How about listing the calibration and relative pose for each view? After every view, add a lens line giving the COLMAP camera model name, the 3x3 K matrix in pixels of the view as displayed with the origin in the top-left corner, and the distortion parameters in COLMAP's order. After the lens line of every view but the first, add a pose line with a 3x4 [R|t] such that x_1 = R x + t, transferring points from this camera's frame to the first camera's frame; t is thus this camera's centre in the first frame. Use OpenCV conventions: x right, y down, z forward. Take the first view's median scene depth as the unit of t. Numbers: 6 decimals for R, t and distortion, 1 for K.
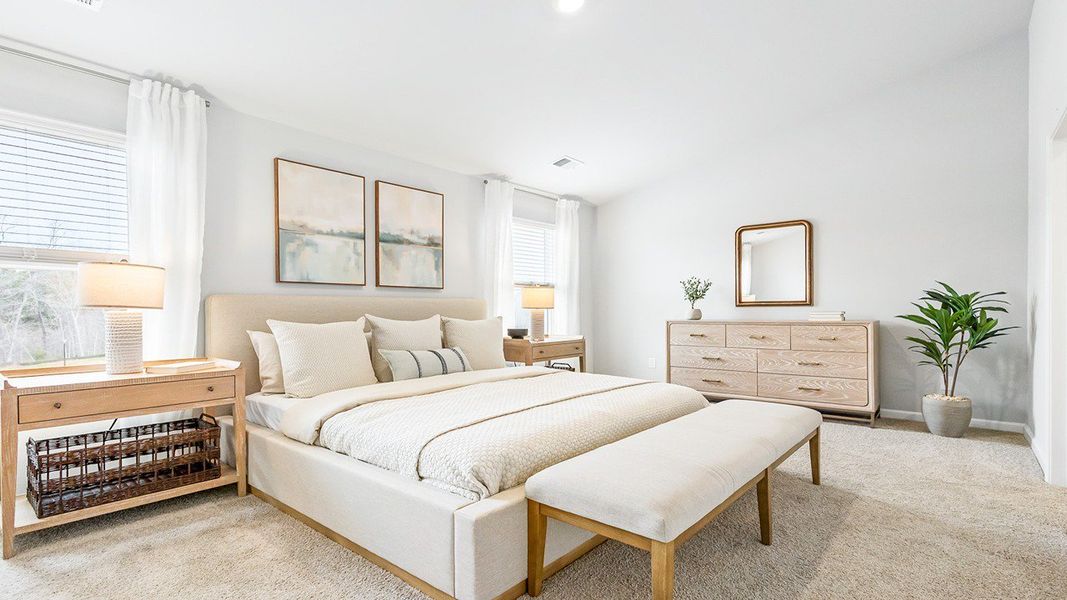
lens RADIAL K [[510.0, 0, 547.0], [0, 510.0, 314.6], [0, 0, 1]] dist [0.009630, -0.000099]
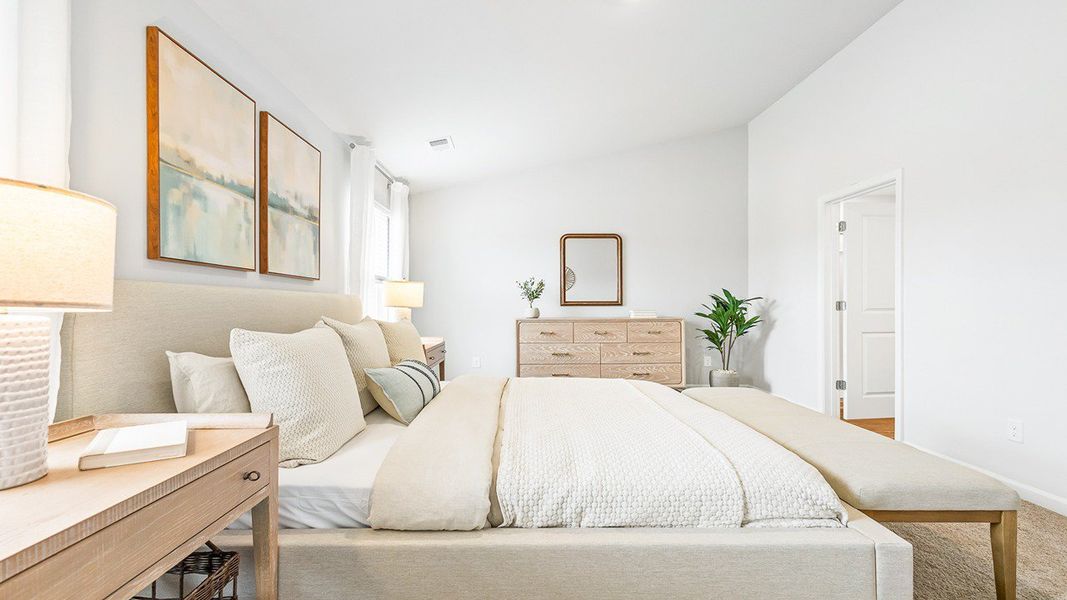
lens RADIAL K [[492.6, 0, 536.9], [0, 492.6, 300.5], [0, 0, 1]] dist [0.014692, 0.000435]
pose [[0.757914, 0.010543, 0.652270, -0.442180], [0.004658, 0.999756, -0.021572, -0.005285], [-0.652338, 0.019388, 0.757680, 0.273574]]
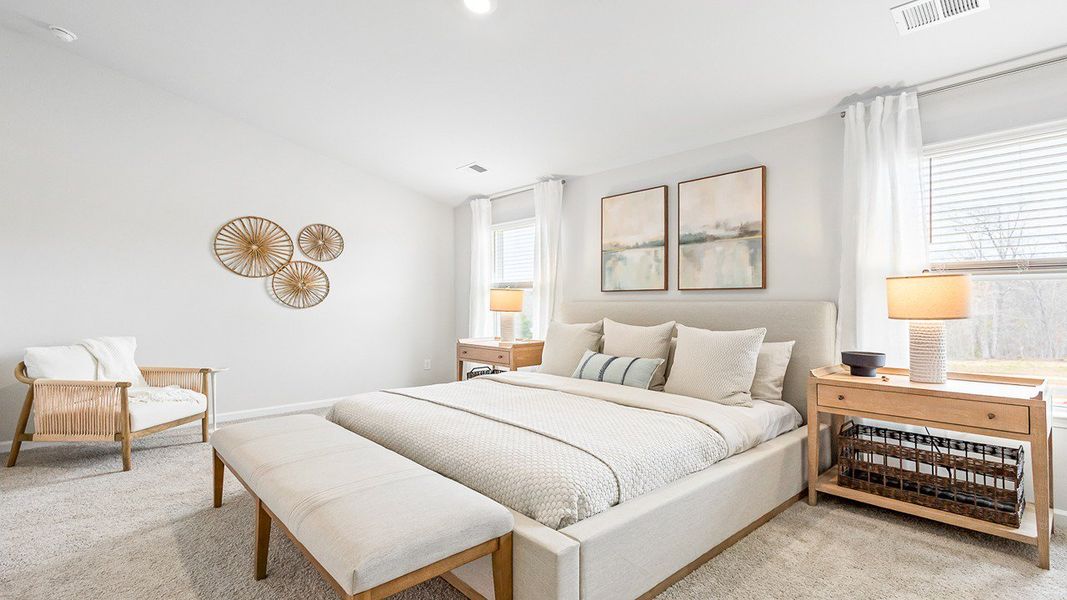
lens RADIAL K [[510.0, 0, 523.4], [0, 510.0, 298.6], [0, 0, 1]] dist [0.009630, -0.000099]
pose [[-0.168150, -0.021567, -0.985526, 0.626485], [-0.025937, 0.999511, -0.017448, -0.014089], [0.985420, 0.022628, -0.168627, 0.804212]]
